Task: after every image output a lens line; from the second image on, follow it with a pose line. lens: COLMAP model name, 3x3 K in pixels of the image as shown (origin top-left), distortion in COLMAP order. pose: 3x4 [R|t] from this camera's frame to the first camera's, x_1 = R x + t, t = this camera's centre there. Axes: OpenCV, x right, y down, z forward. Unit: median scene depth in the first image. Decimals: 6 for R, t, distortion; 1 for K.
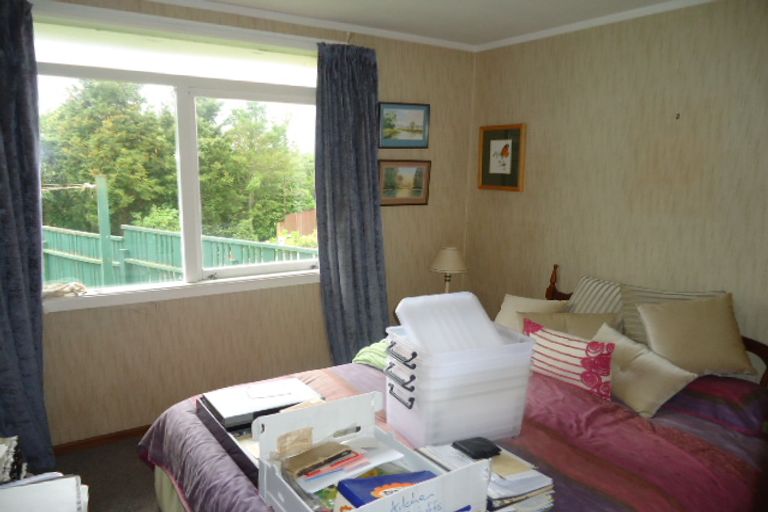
lens RADIAL K [[565.7, 0, 384.0], [0, 565.7, 256.0], [0, 0, 1]] dist [0.000104, 0.000014]
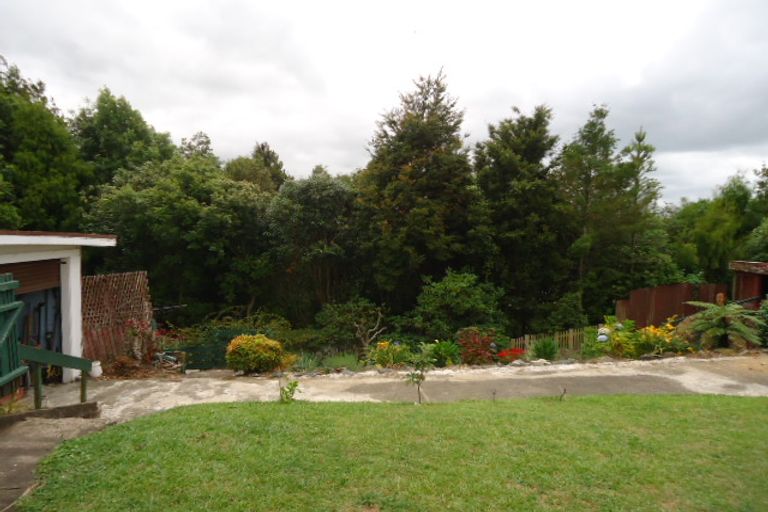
lens RADIAL K [[565.7, 0, 384.0], [0, 565.7, 256.0], [0, 0, 1]] dist [0.000104, 0.000014]
pose [[0.823953, 0.029290, -0.565900, -0.037076], [-0.095809, 0.991486, -0.088181, -0.026976], [0.558500, 0.126875, 0.819744, 0.292509]]
